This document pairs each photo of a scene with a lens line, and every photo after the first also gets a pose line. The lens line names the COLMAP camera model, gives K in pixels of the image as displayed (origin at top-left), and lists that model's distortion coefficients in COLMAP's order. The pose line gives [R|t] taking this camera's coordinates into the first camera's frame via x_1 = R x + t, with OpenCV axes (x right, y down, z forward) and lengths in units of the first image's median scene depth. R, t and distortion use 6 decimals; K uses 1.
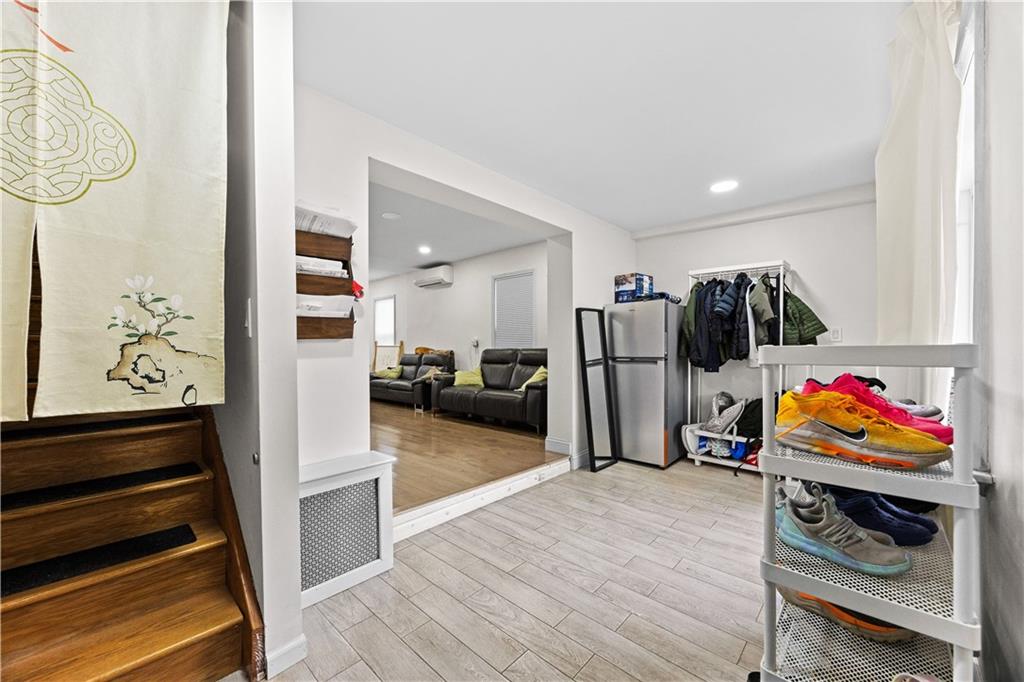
lens RADIAL K [[395.1, 0, 512.7], [0, 395.1, 349.0], [0, 0, 1]] dist [-0.002546, 0.000113]
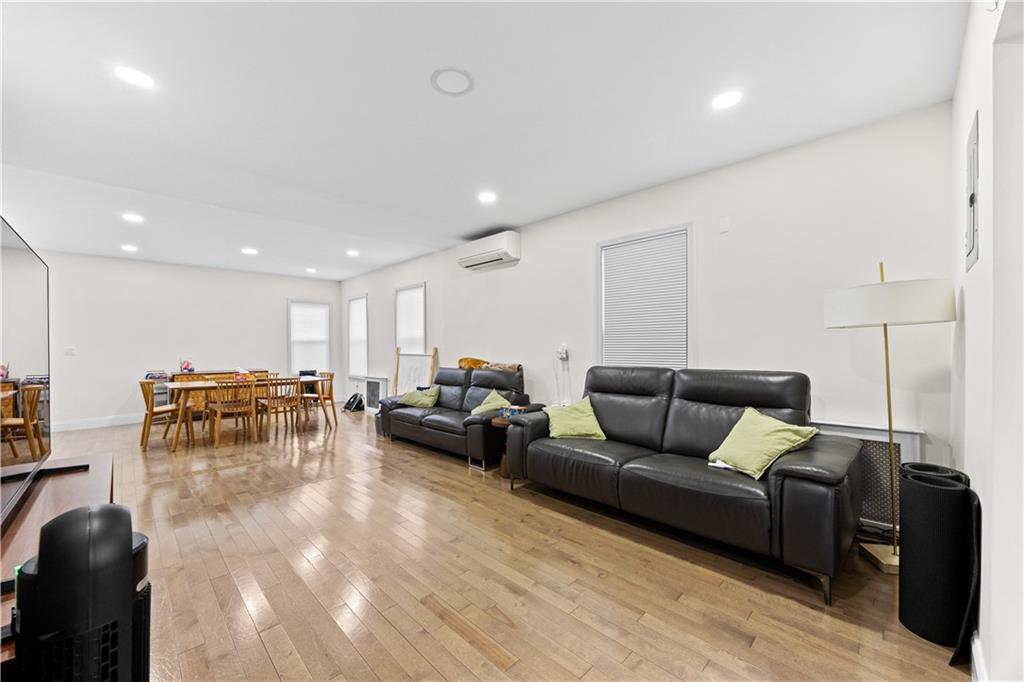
lens RADIAL K [[395.1, 0, 507.3], [0, 395.1, 347.6], [0, 0, 1]] dist [-0.002546, 0.000113]
pose [[0.999235, -0.003759, -0.038928, -0.154359], [0.003833, 0.999991, 0.001847, -0.026044], [0.038920, -0.001995, 0.999240, 0.373796]]
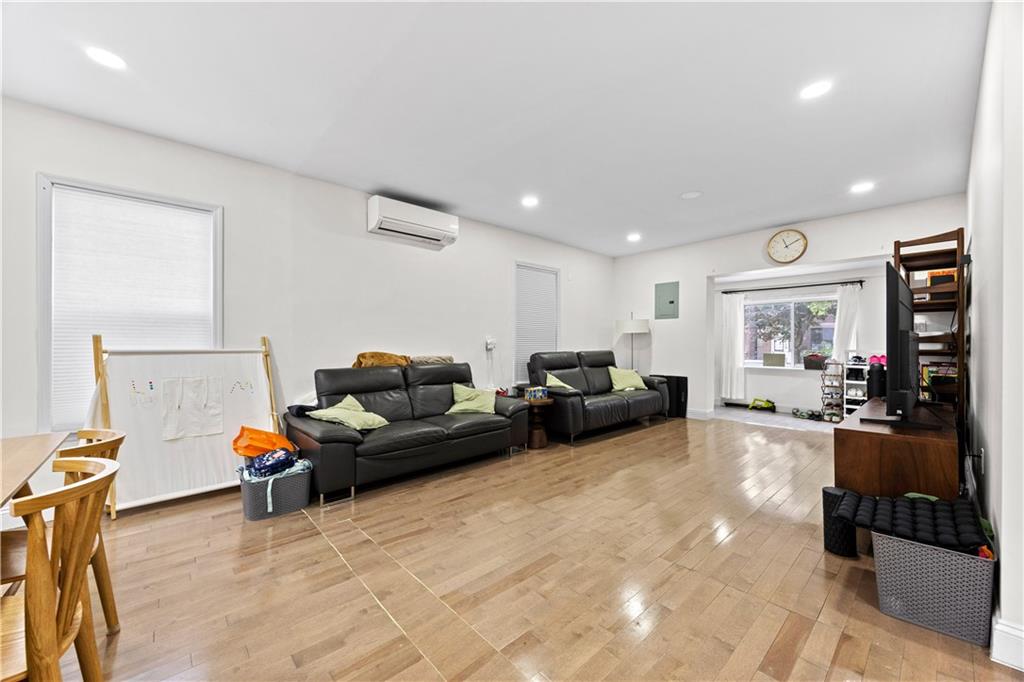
lens RADIAL K [[395.1, 0, 512.0], [0, 395.1, 346.3], [0, 0, 1]] dist [-0.002546, 0.000113]
pose [[0.077772, -0.002906, 0.996967, -0.779651], [0.003879, 0.999989, 0.002612, -0.014296], [-0.996964, 0.003664, 0.077783, 0.879601]]
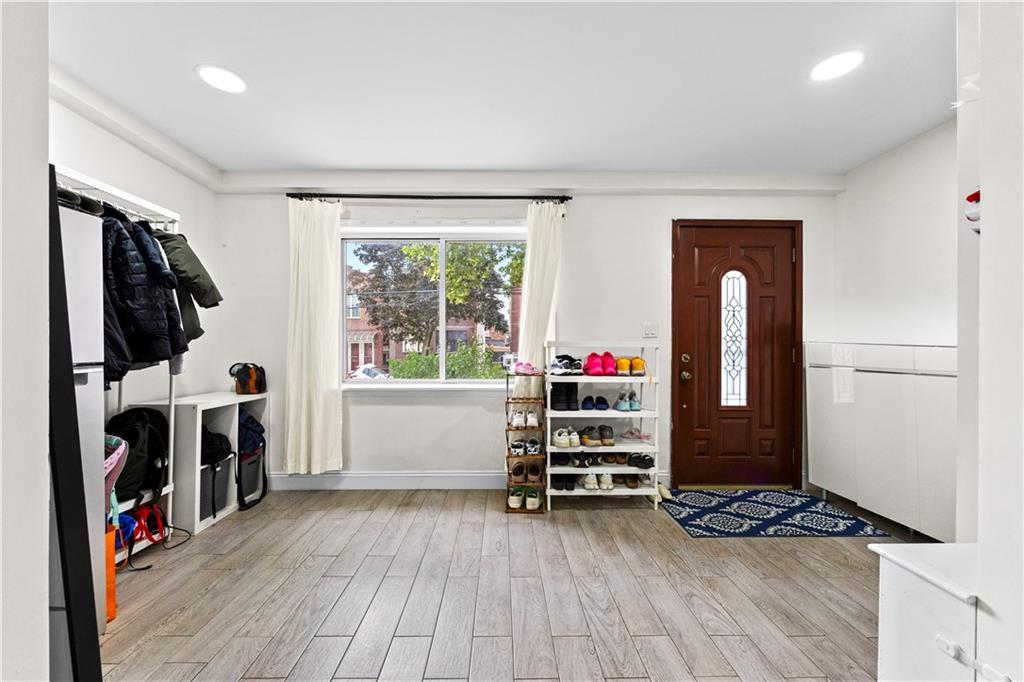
lens RADIAL K [[395.1, 0, 513.6], [0, 395.1, 347.3], [0, 0, 1]] dist [-0.002546, 0.000113]
pose [[-0.701586, 0.004047, 0.712573, -0.099615], [0.004546, 0.999989, -0.001203, 0.004787], [-0.712570, 0.002395, -0.701597, 0.503614]]
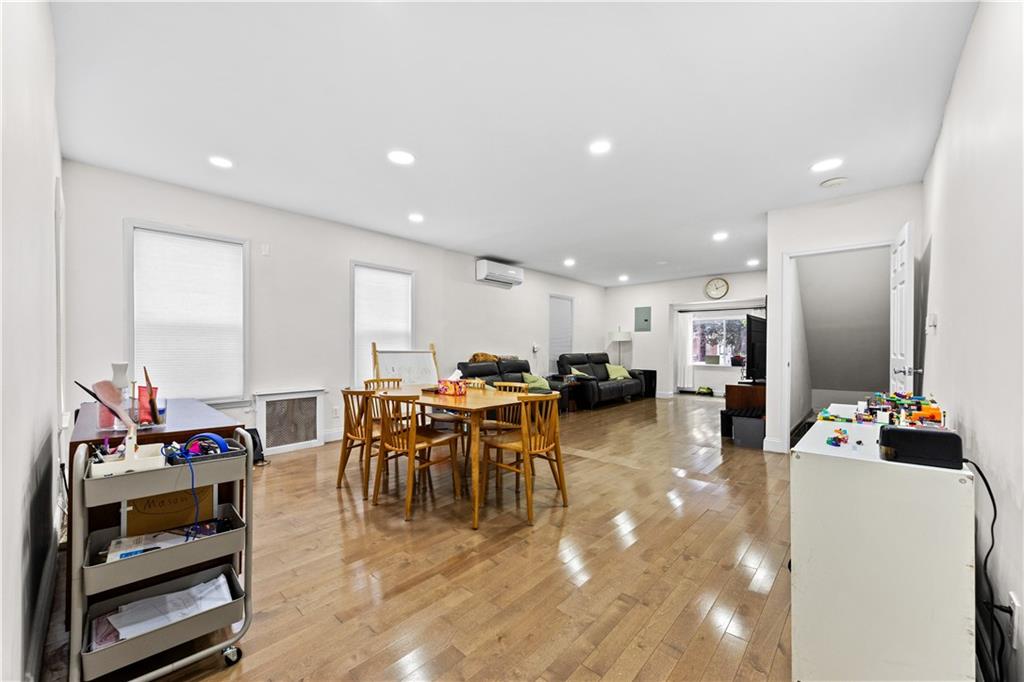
lens RADIAL K [[395.1, 0, 511.8], [0, 395.1, 349.3], [0, 0, 1]] dist [-0.002546, 0.000113]
pose [[-0.018057, -0.003652, 0.999830, -1.160998], [-0.002462, 0.999990, 0.003608, -0.016906], [-0.999834, -0.002397, -0.018066, 1.054954]]
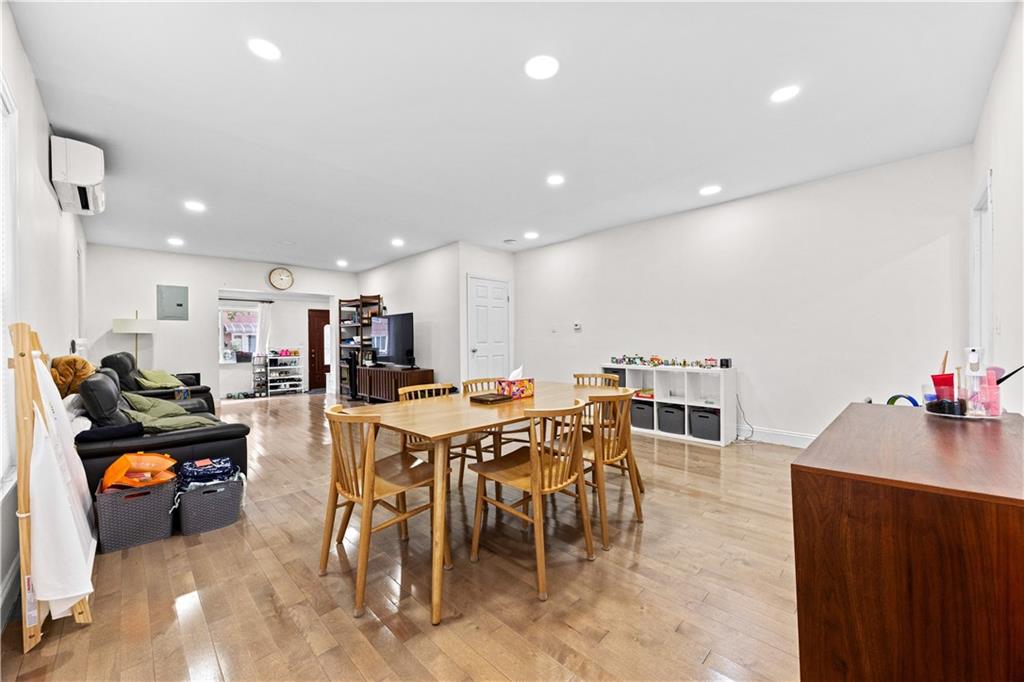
lens RADIAL K [[395.1, 0, 507.5], [0, 395.1, 341.2], [0, 0, 1]] dist [-0.002546, 0.000113]
pose [[-0.998923, 0.016152, 0.043488, -0.701541], [0.016479, 0.999839, 0.007165, -0.016778], [-0.043365, 0.007873, -0.999028, 1.485562]]
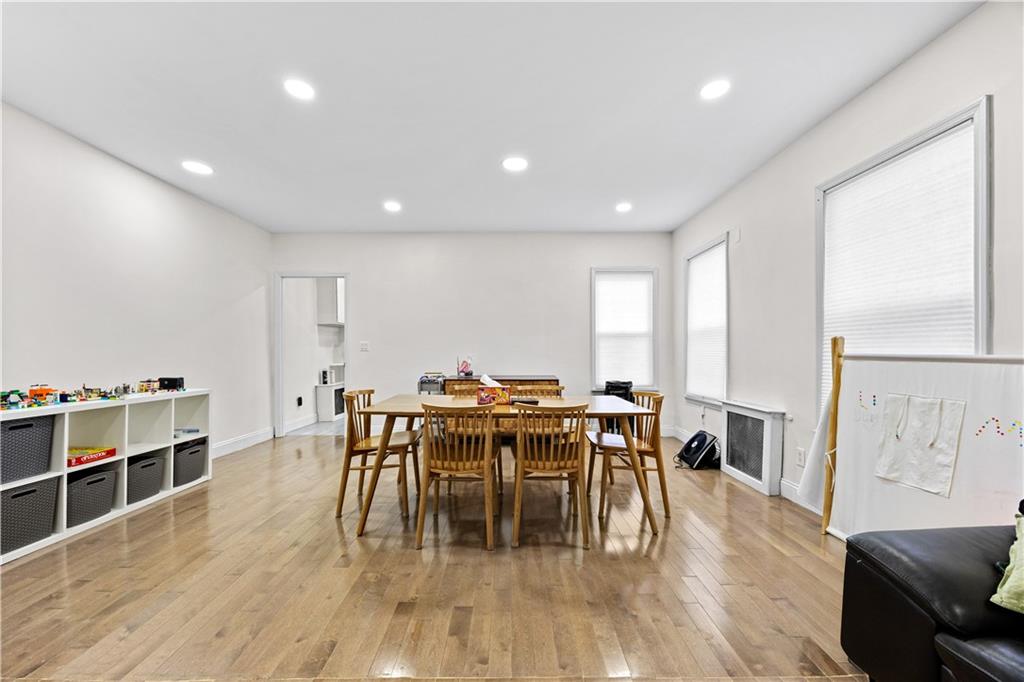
lens RADIAL K [[395.1, 0, 517.9], [0, 395.1, 354.3], [0, 0, 1]] dist [-0.002546, 0.000113]
pose [[0.702151, 0.007798, -0.711985, -0.396272], [-0.003316, 0.999965, 0.007682, -0.012849], [0.712020, -0.003033, 0.702153, 0.858529]]
